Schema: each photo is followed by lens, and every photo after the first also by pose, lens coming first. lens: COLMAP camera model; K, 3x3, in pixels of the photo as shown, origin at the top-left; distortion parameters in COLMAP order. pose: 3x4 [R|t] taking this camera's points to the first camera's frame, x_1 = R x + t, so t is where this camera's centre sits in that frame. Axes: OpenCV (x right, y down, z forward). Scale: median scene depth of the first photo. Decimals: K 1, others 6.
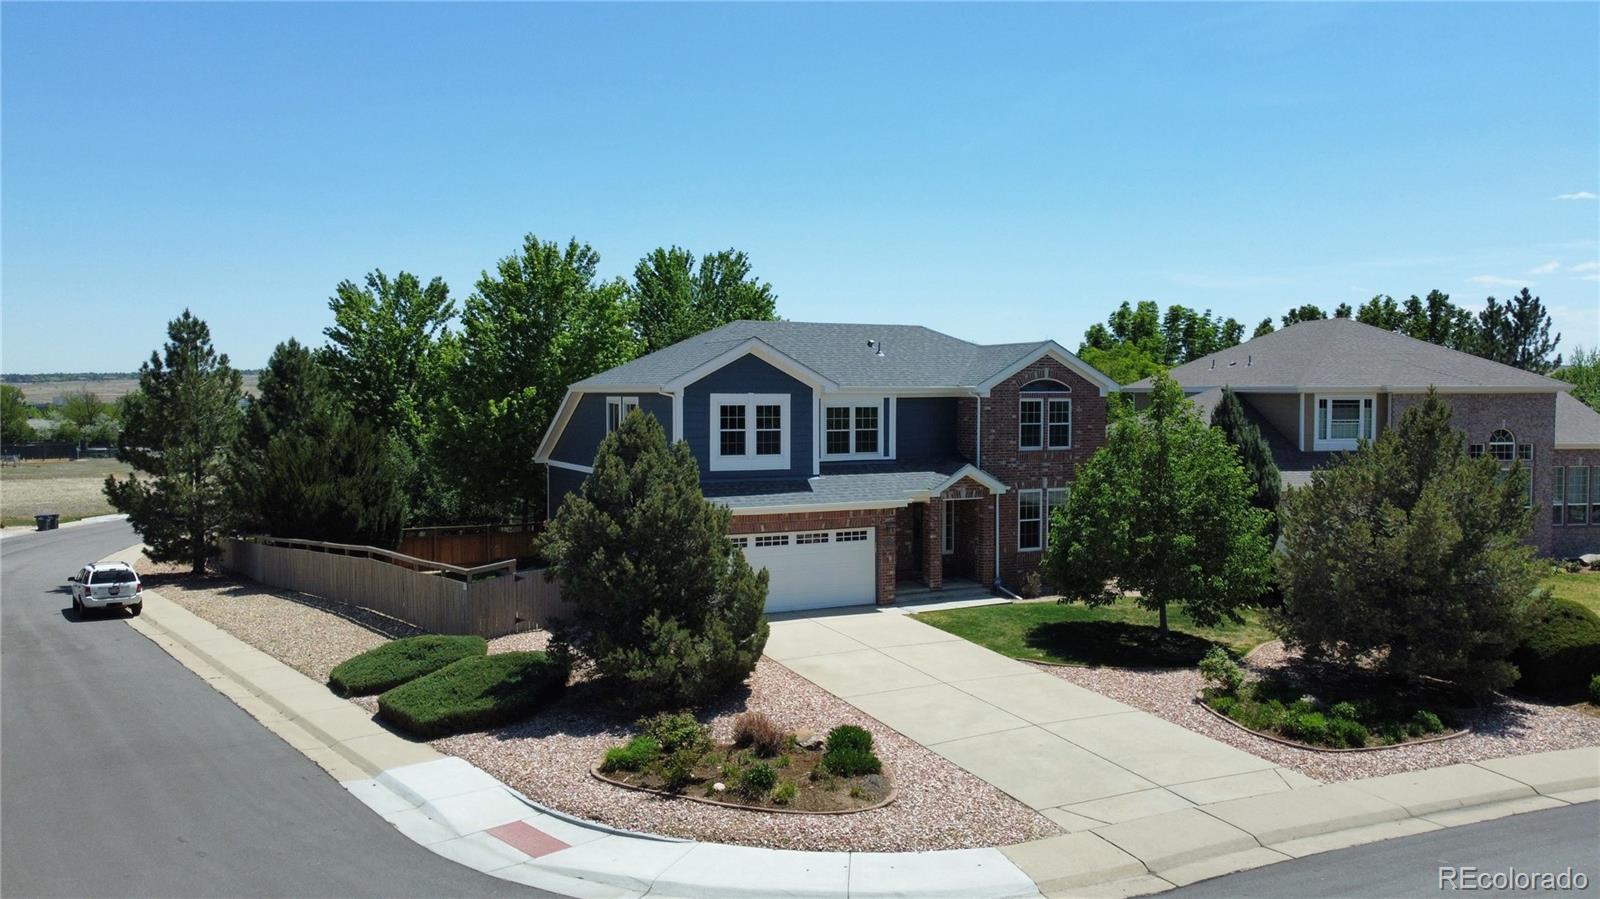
lens RADIAL K [[1204.3, 0, 797.1], [0, 1204.3, 439.3], [0, 0, 1]] dist [-0.006238, 0.002013]
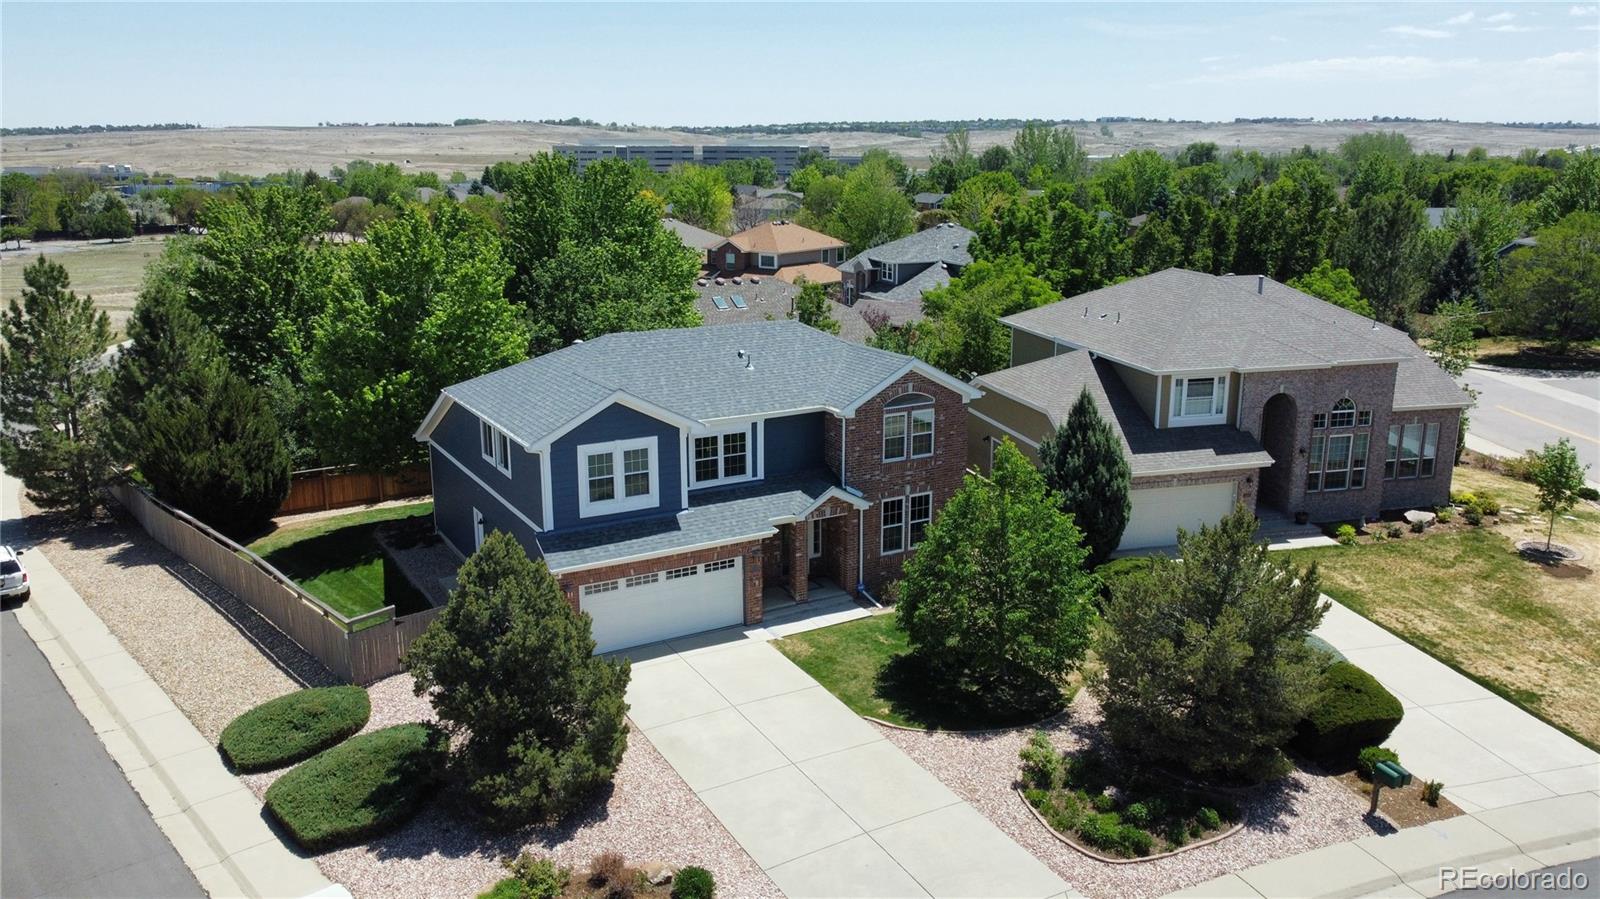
lens RADIAL K [[1204.3, 0, 797.1], [0, 1204.3, 439.3], [0, 0, 1]] dist [-0.006238, 0.002013]
pose [[0.997708, -0.015848, 0.065781, 0.045038], [0.002568, 0.980351, 0.197245, -0.233752], [-0.067614, -0.196624, 0.978145, -0.012482]]
